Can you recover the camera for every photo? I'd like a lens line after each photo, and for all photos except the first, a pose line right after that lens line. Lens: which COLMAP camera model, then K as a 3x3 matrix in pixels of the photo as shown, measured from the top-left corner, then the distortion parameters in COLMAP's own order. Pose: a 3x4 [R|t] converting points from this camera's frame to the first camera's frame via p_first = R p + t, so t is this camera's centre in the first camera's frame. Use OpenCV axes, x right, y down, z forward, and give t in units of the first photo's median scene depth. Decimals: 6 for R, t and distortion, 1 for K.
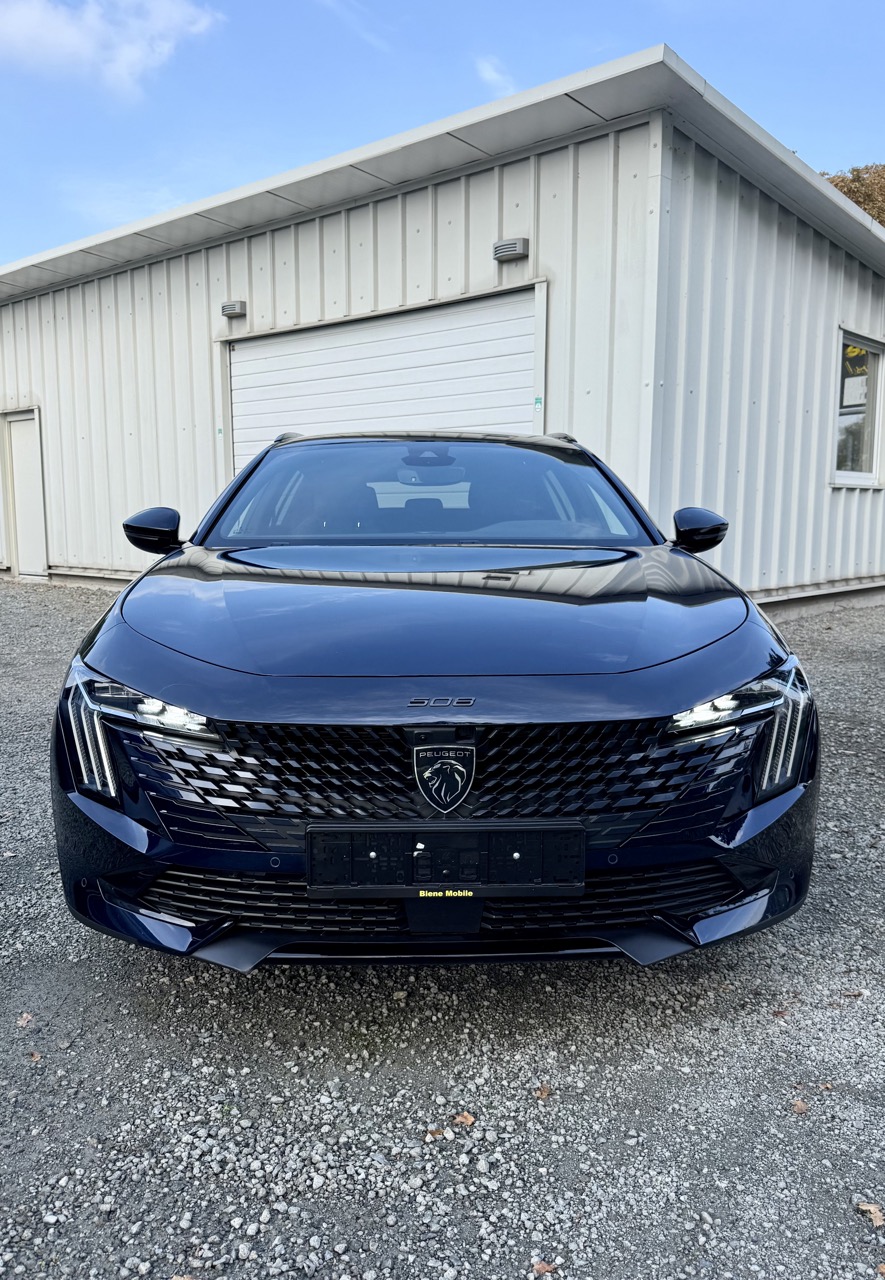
lens RADIAL K [[1036.0, 0, 443.5], [0, 1036.0, 653.2], [0, 0, 1]] dist [0.010156, 0.000186]
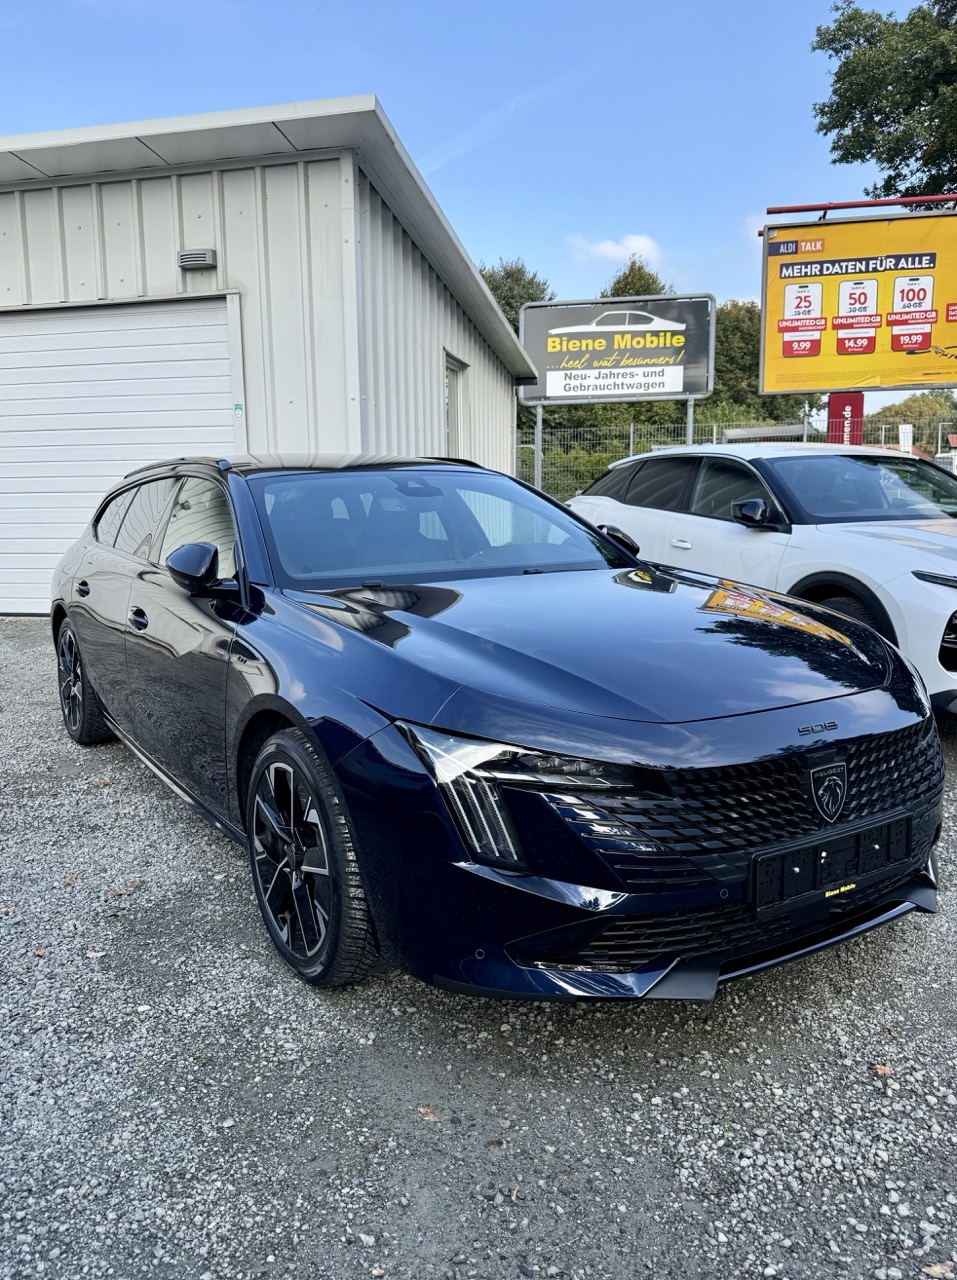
lens RADIAL K [[943.9, 0, 478.9], [0, 943.9, 634.2], [0, 0, 1]] dist [0.007036, -0.000605]
pose [[0.888732, -0.078873, 0.451590, -0.143433], [0.075428, 0.996821, 0.025659, -0.020165], [-0.452179, 0.011259, 0.891856, 0.039330]]
